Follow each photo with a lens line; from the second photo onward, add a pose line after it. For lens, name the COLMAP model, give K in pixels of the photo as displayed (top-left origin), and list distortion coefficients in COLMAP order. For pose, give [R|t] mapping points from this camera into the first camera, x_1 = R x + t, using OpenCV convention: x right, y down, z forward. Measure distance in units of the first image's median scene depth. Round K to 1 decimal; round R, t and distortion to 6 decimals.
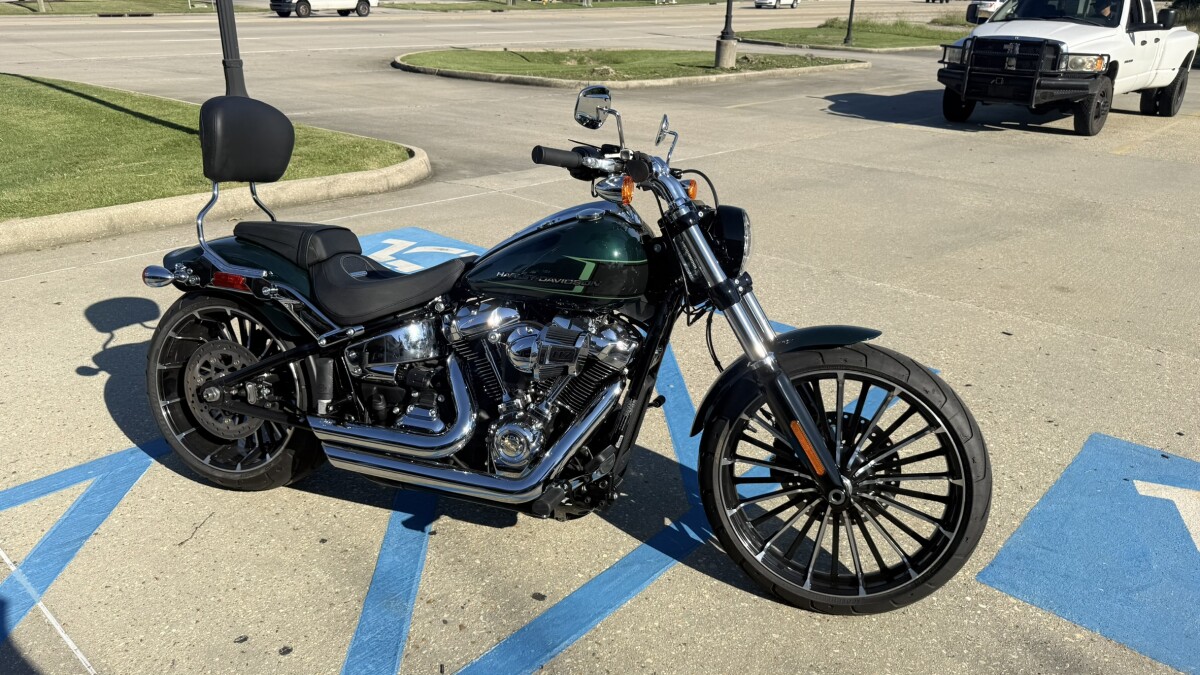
lens RADIAL K [[837.5, 0, 600.0], [0, 837.5, 354.5], [0, 0, 1]] dist [0.097362, -0.145417]
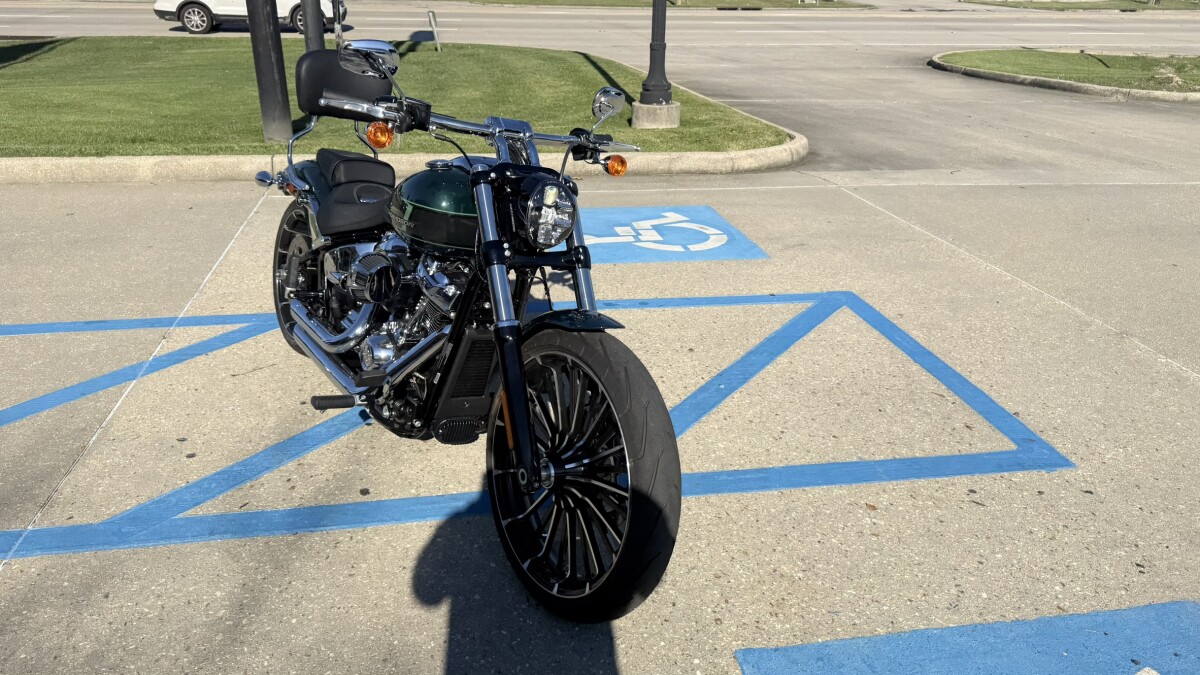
lens RADIAL K [[871.8, 0, 600.0], [0, 871.8, 337.5], [0, 0, 1]] dist [0.005002, -0.023487]
pose [[0.788061, 0.226350, -0.572473, 0.760502], [-0.239717, 0.969379, 0.053291, -0.052214], [0.567006, 0.095235, 0.818190, 0.187969]]
